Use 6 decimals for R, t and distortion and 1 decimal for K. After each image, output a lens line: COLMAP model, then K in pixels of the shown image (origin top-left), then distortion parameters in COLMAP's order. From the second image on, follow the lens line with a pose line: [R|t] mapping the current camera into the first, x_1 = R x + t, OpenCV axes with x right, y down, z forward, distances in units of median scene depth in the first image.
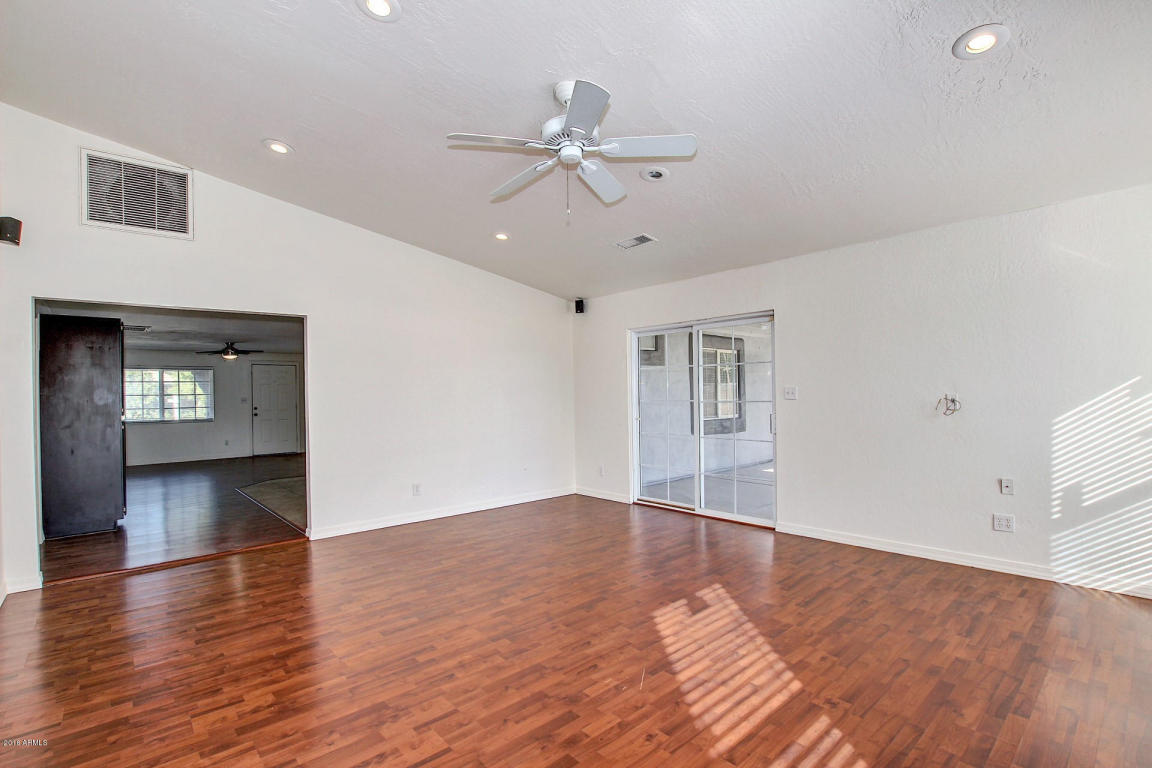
lens RADIAL K [[537.0, 0, 574.1], [0, 537.0, 393.9], [0, 0, 1]] dist [-0.036606, 0.006240]
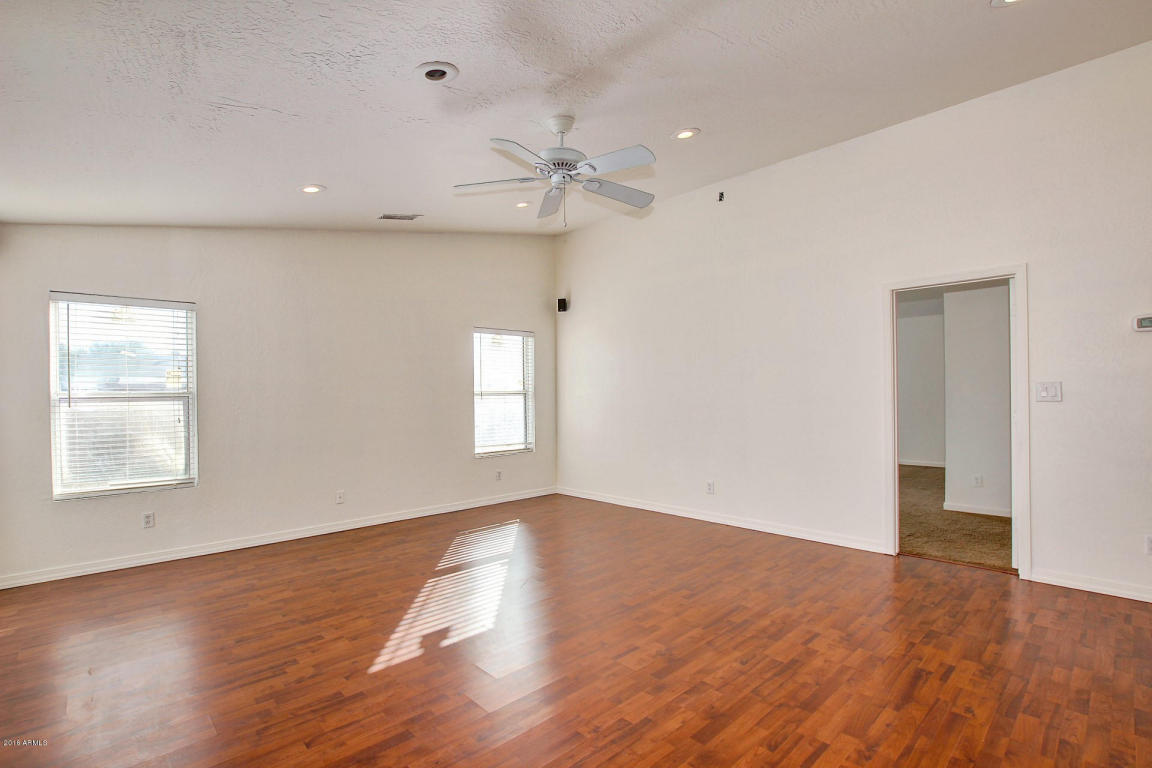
lens RADIAL K [[537.0, 0, 574.1], [0, 537.0, 393.9], [0, 0, 1]] dist [-0.036606, 0.006240]
pose [[-0.999365, 0.022218, -0.027839, 0.018842], [0.022150, 0.999751, 0.002729, -0.003751], [0.027893, 0.002111, -0.999609, 2.152614]]
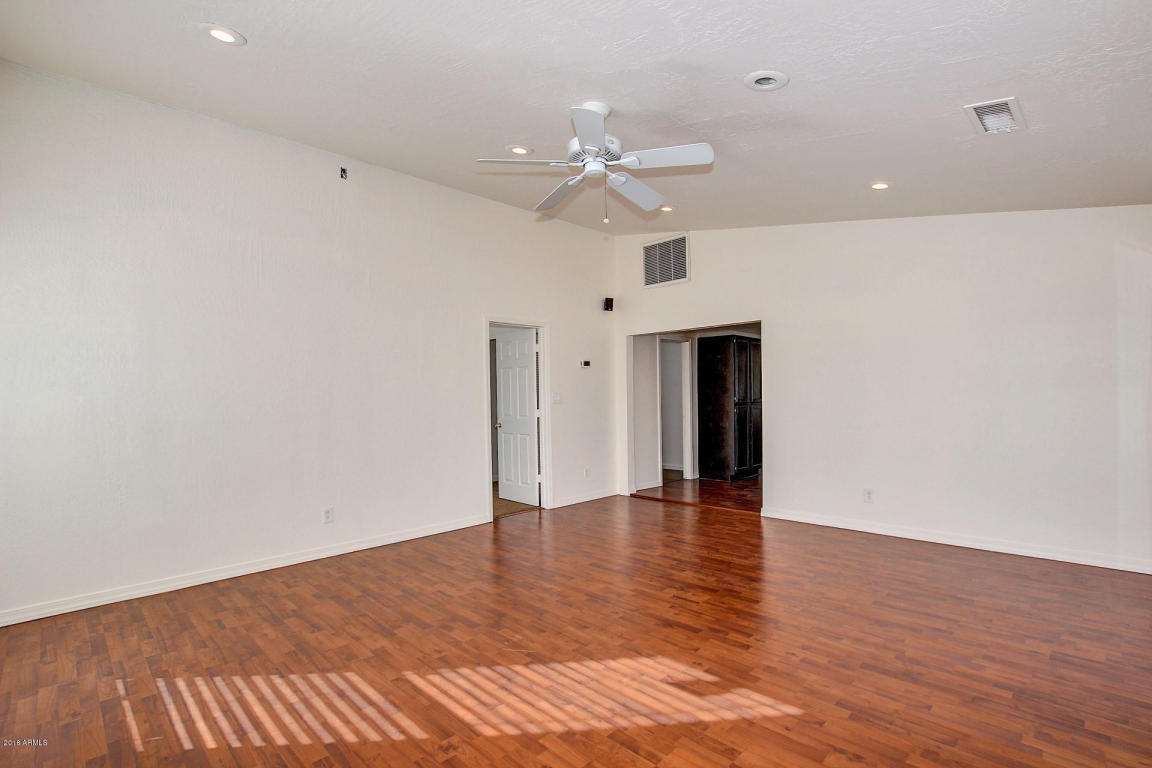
lens RADIAL K [[537.0, 0, 574.1], [0, 537.0, 393.9], [0, 0, 1]] dist [-0.036606, 0.006240]
pose [[0.057176, 0.014774, -0.998255, 1.071725], [0.012904, 0.999796, 0.015536, -0.019756], [0.998281, -0.013770, 0.056974, 0.905696]]
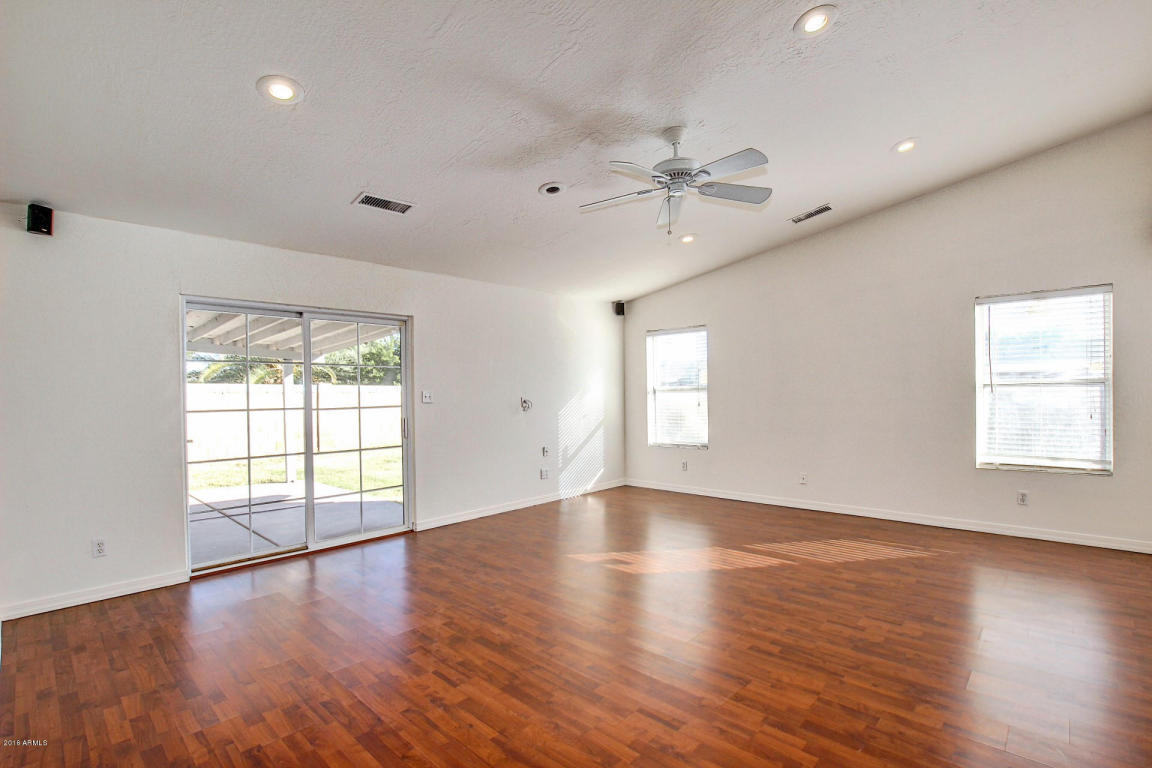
lens RADIAL K [[532.1, 0, 577.5], [0, 532.1, 414.7], [0, 0, 1]] dist [-0.099702, 0.030681]
pose [[-0.086928, -0.020367, 0.996006, -1.127941], [0.018829, 0.999579, 0.022083, 0.026124], [-0.996037, 0.020674, -0.086508, 1.349508]]
